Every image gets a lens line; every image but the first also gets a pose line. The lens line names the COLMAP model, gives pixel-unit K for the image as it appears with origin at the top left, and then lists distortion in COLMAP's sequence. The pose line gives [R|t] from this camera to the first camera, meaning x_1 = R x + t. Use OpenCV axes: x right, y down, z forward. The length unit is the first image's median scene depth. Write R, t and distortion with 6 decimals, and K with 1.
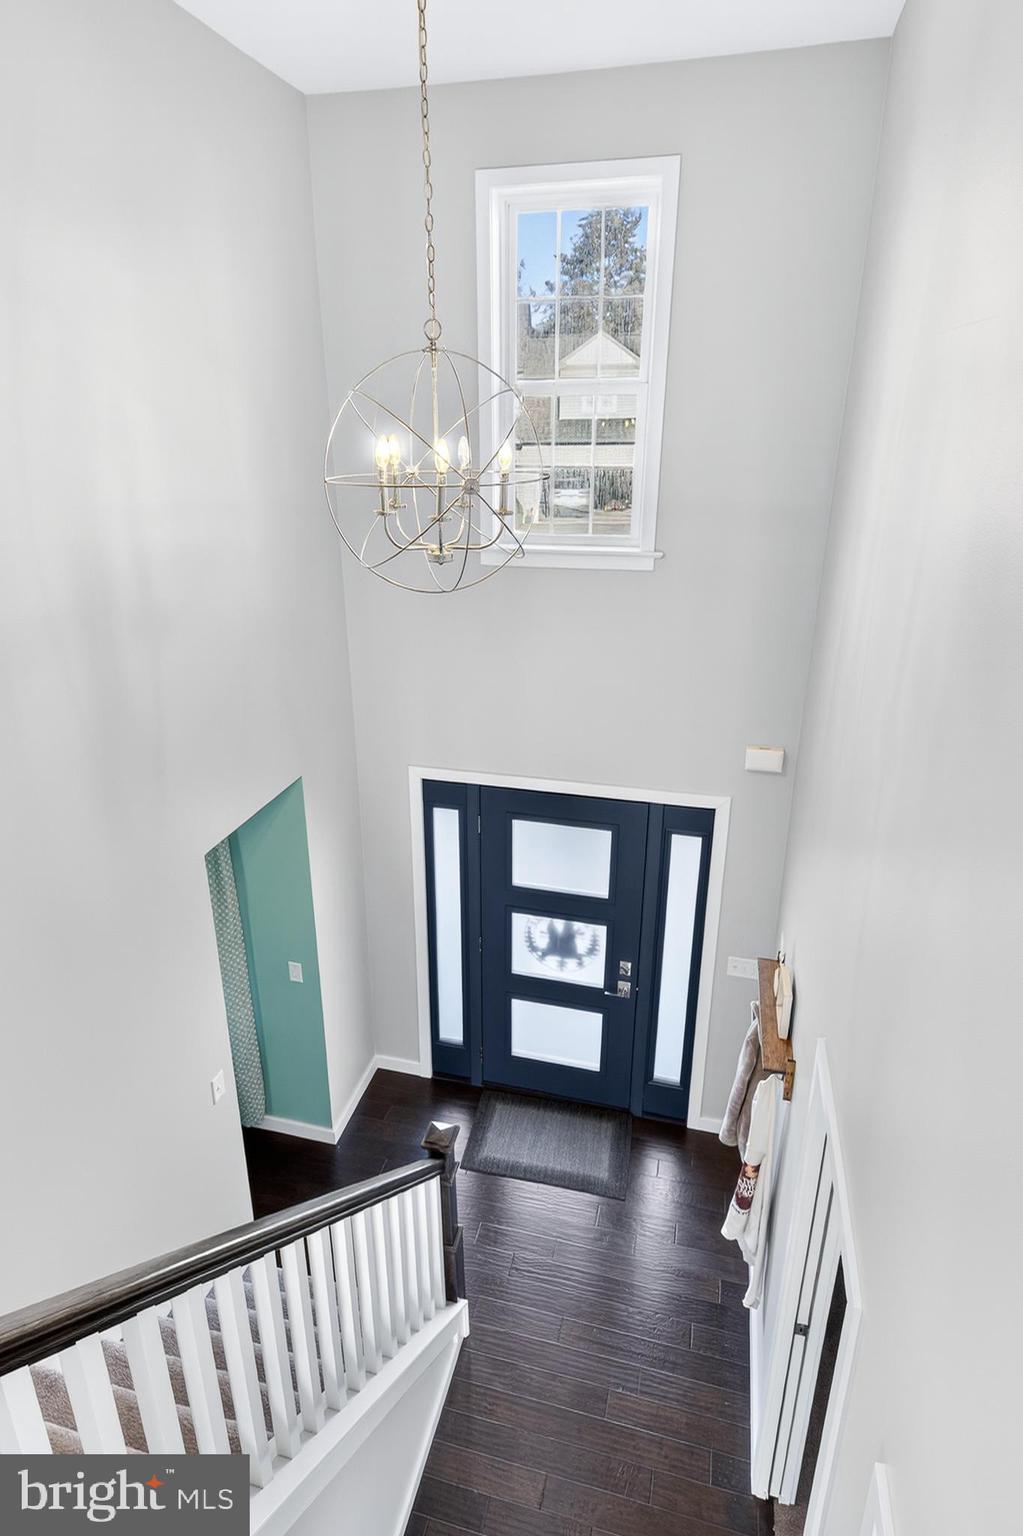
lens RADIAL K [[914.6, 0, 511.5], [0, 914.6, 768.0], [0, 0, 1]] dist [-0.077502, -0.000165]
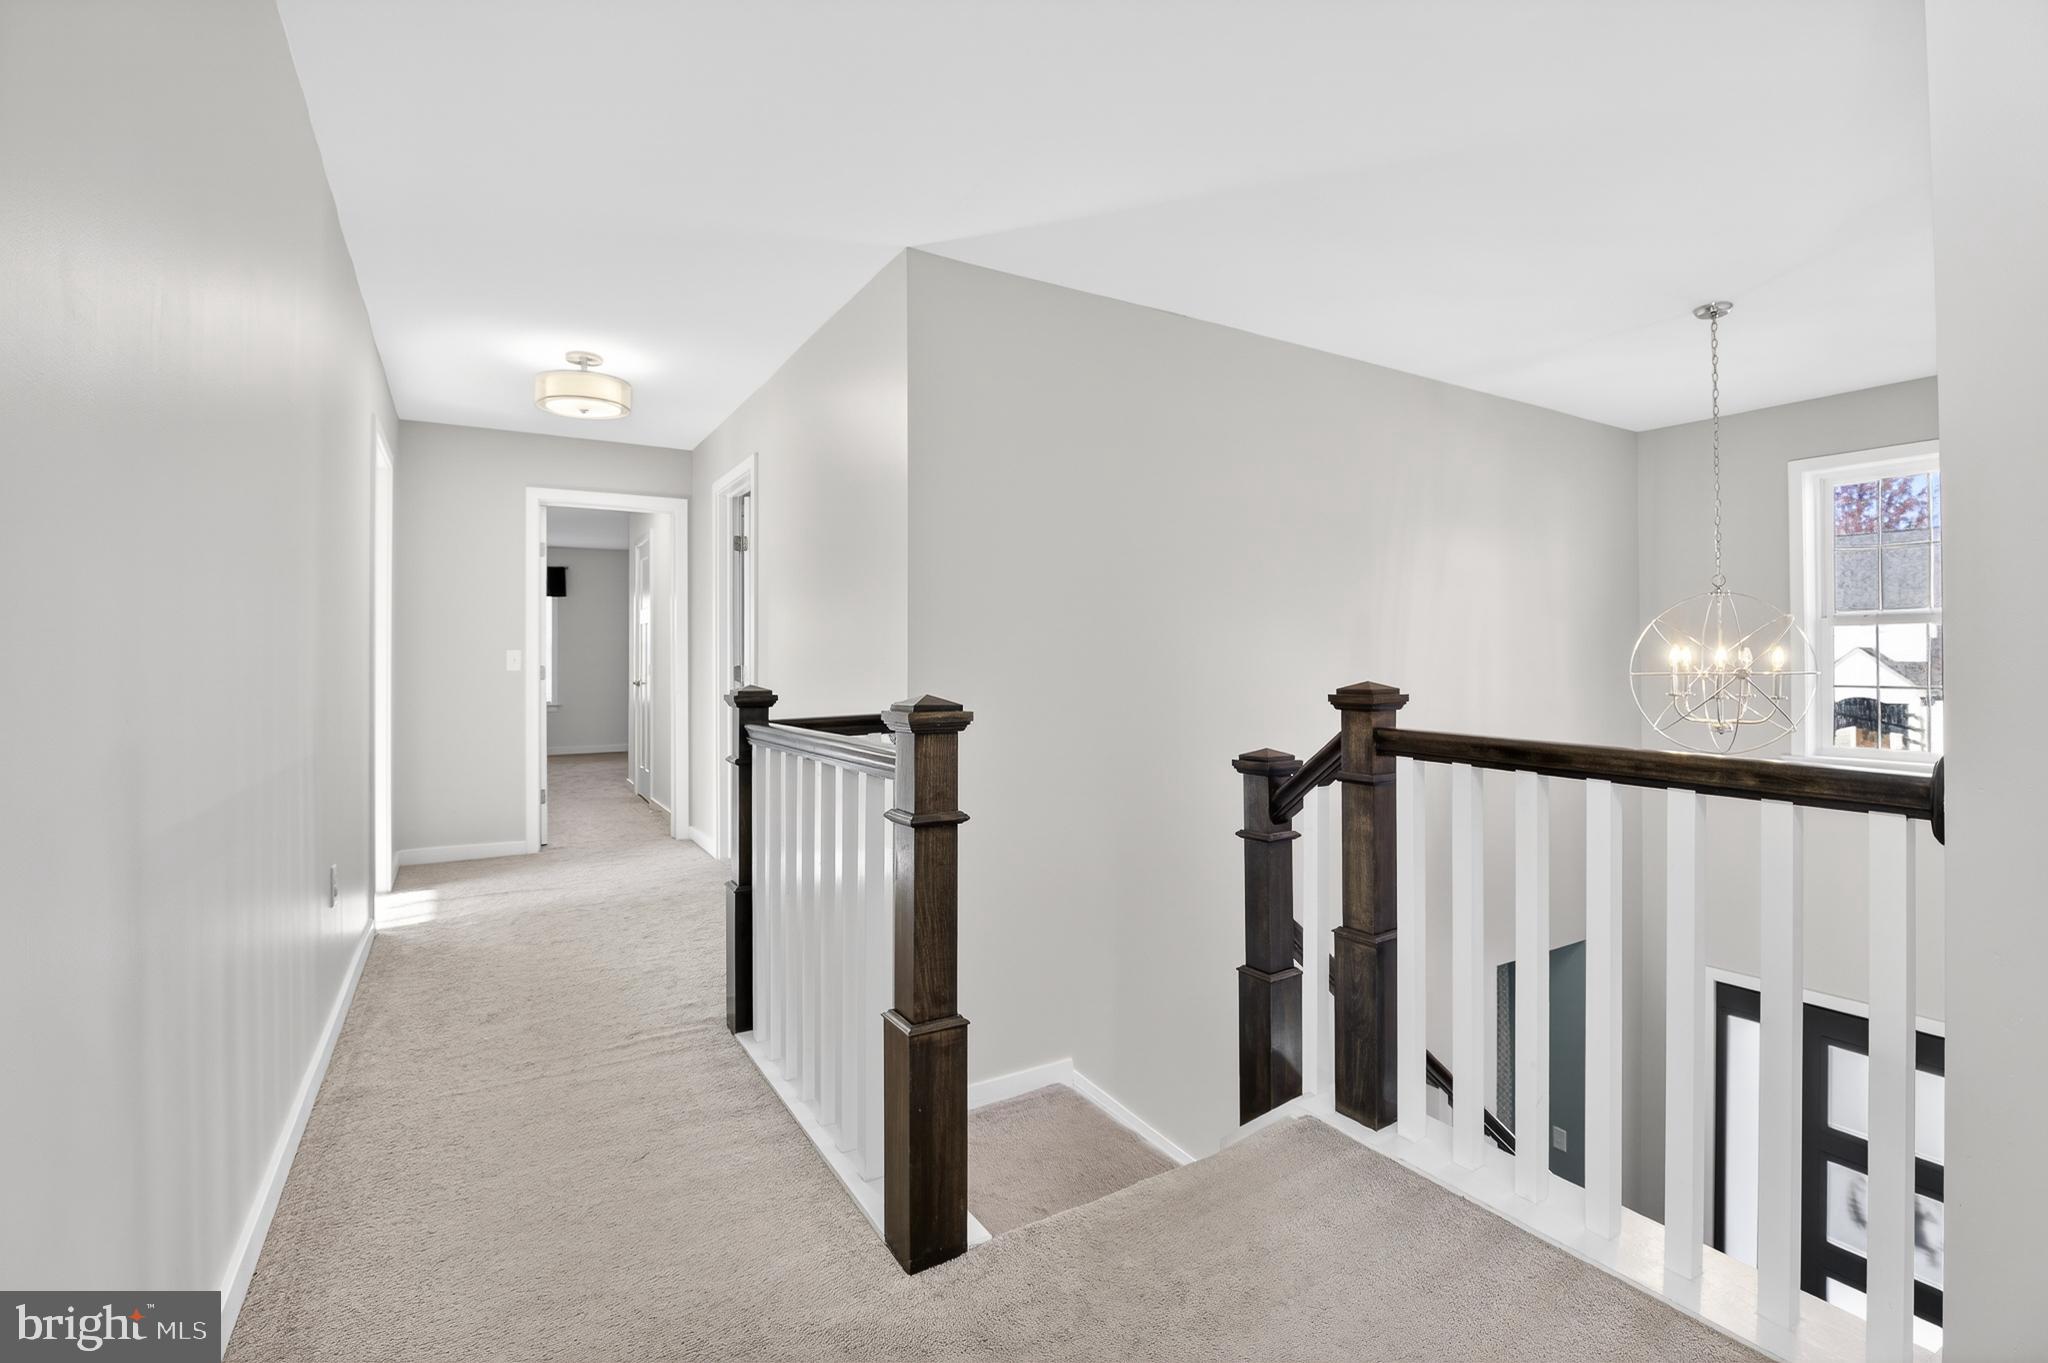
lens RADIAL K [[966.5, 0, 1024.0], [0, 966.5, 681.5], [0, 0, 1]] dist [-0.000710, -0.000058]
pose [[0.723152, 0.012216, -0.690581, 0.125100], [-0.259339, 0.931488, -0.255094, 0.258852], [0.640152, 0.363567, 0.676775, -0.527371]]
